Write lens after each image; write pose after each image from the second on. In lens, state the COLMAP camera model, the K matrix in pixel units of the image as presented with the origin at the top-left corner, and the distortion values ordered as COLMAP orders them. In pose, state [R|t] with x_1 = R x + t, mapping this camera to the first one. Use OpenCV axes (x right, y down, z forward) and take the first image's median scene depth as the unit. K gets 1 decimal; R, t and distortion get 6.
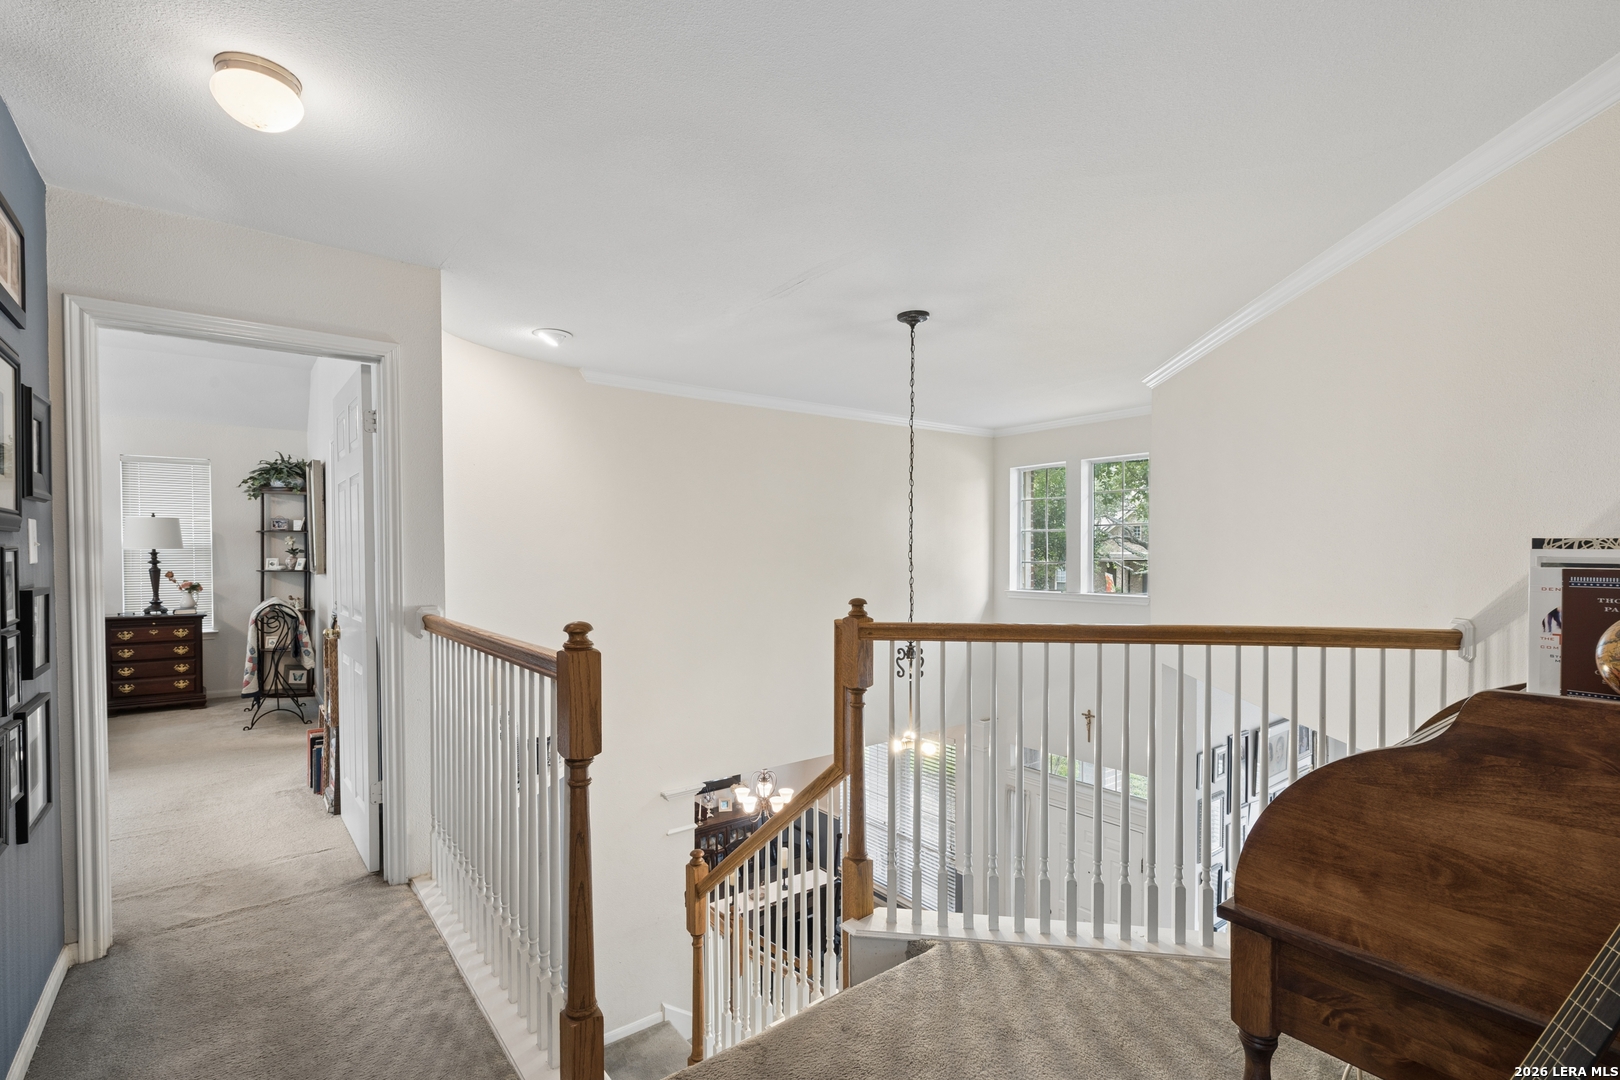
lens RADIAL K [[734.4, 0, 810.6], [0, 734.4, 562.8], [0, 0, 1]] dist [0.001403, -0.000117]
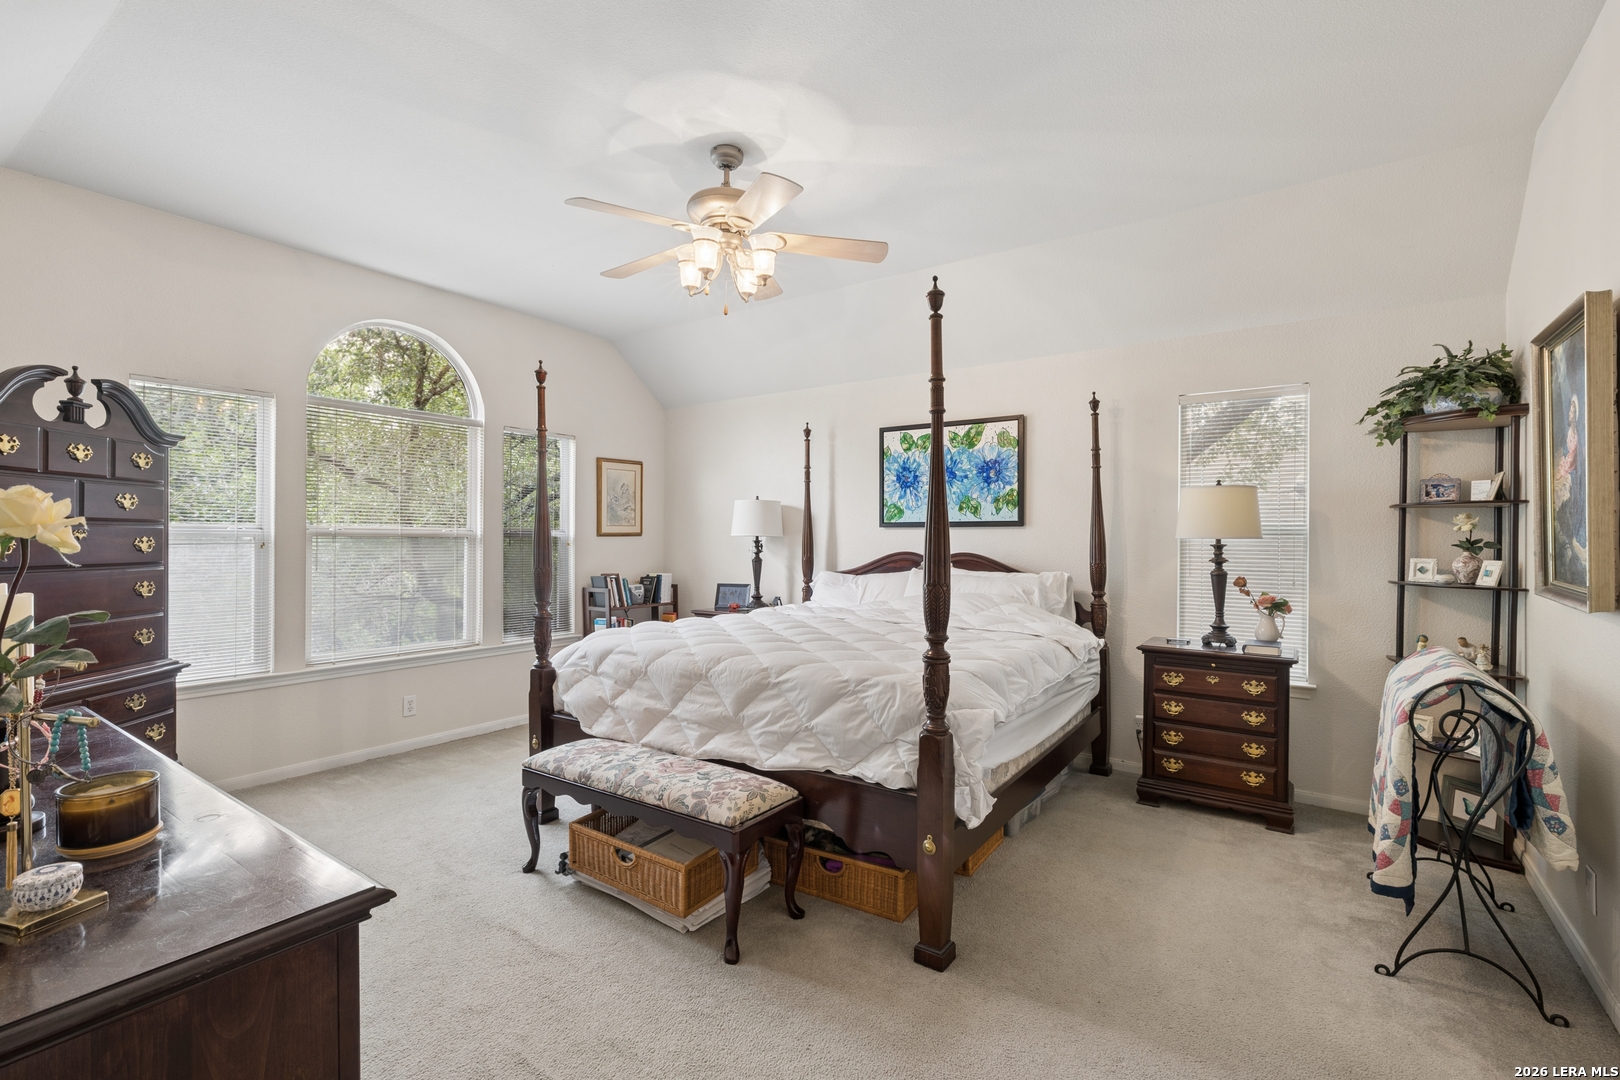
lens RADIAL K [[715.3, 0, 810.0], [0, 715.3, 540.0], [0, 0, 1]] dist [0.001456, 0.005365]
pose [[0.280216, 0.005152, -0.959923, -0.396742], [-0.024296, 0.999703, -0.001726, -0.008231], [0.959629, 0.023806, 0.280258, 0.482065]]
